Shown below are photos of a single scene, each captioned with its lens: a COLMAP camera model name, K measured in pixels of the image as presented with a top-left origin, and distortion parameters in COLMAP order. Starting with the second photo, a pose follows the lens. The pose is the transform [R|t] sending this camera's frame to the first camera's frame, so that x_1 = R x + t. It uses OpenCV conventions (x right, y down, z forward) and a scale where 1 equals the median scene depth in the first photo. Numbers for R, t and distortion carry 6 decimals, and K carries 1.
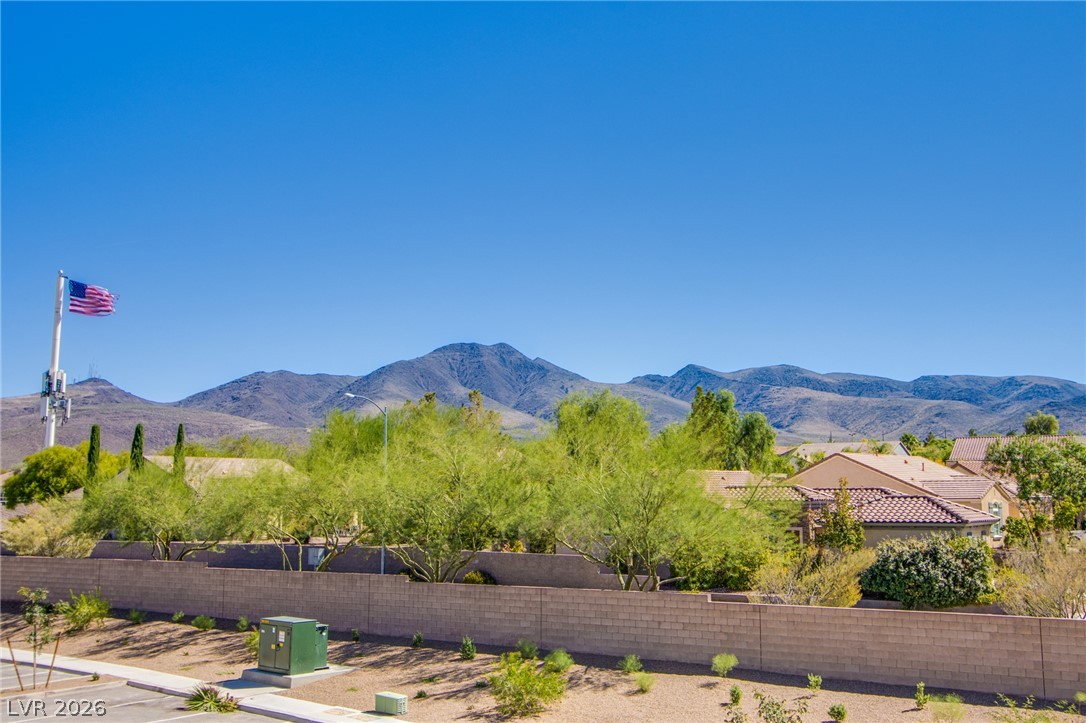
lens RADIAL K [[938.5, 0, 543.0], [0, 938.5, 361.5], [0, 0, 1]] dist [-0.004303, 0.003916]
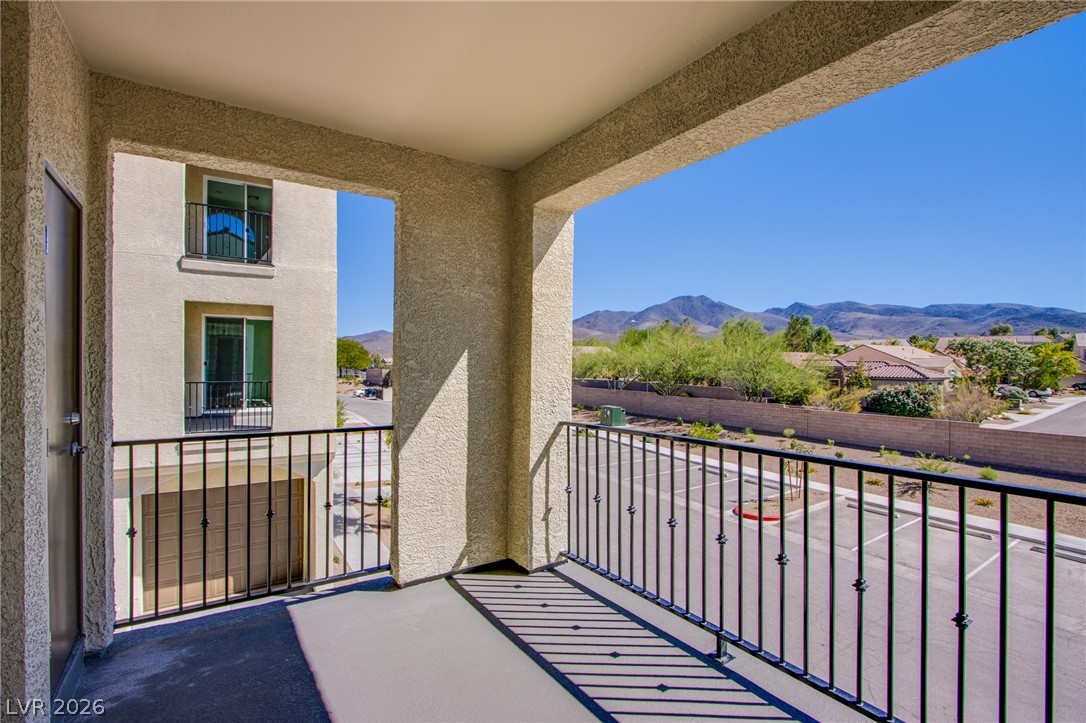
lens RADIAL K [[514.4, 0, 543.0], [0, 514.4, 361.5], [0, 0, 1]] dist [-0.003748, 0.000041]
pose [[0.923251, 0.014262, -0.383932, 0.097149], [0.035892, 0.991738, 0.123152, -0.034134], [0.382516, -0.127481, 0.915112, -0.347411]]
